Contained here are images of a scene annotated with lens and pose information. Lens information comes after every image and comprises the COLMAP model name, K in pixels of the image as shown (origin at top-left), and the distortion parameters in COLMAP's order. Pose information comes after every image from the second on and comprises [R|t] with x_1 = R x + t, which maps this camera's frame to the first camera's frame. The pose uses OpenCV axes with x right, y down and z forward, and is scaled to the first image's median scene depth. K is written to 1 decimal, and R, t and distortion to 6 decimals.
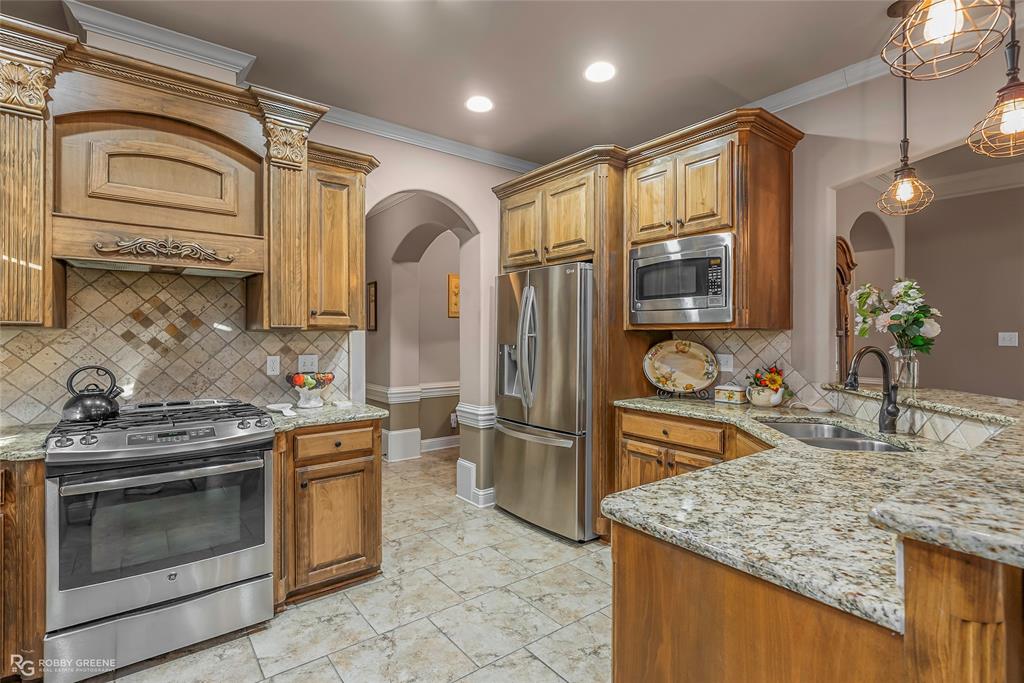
lens RADIAL K [[477.4, 0, 515.8], [0, 477.4, 334.1], [0, 0, 1]] dist [-0.001765, 0.000490]
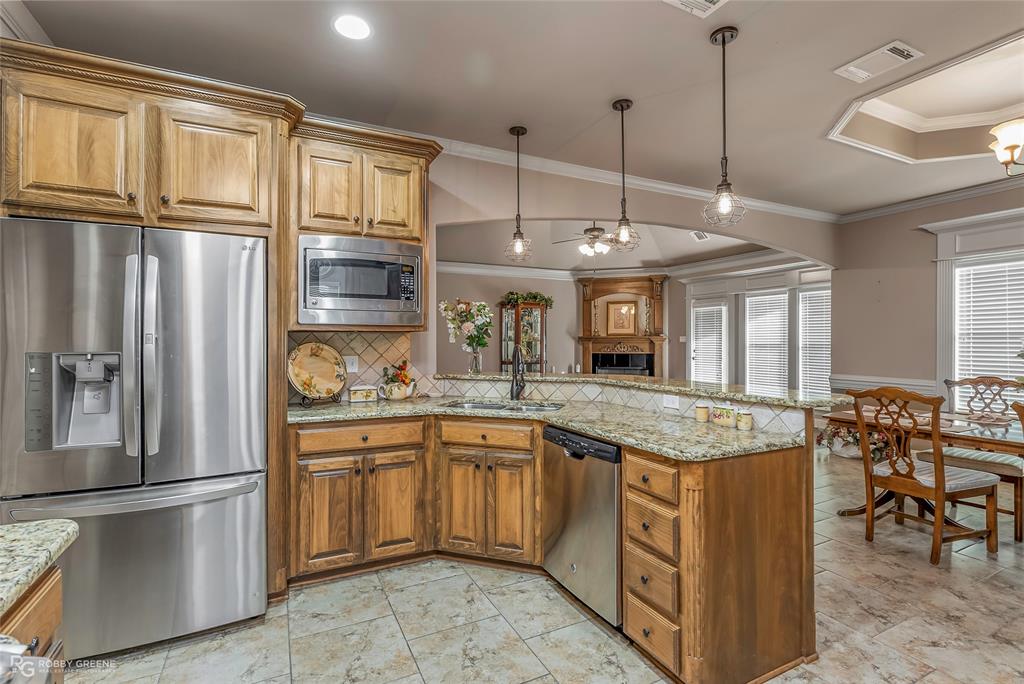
lens RADIAL K [[477.4, 0, 514.6], [0, 477.4, 334.3], [0, 0, 1]] dist [-0.001765, 0.000490]
pose [[0.215356, 0.007912, 0.976504, -0.644192], [-0.005972, 0.999959, -0.006785, 0.002248], [-0.976517, -0.004370, 0.215395, 0.579653]]
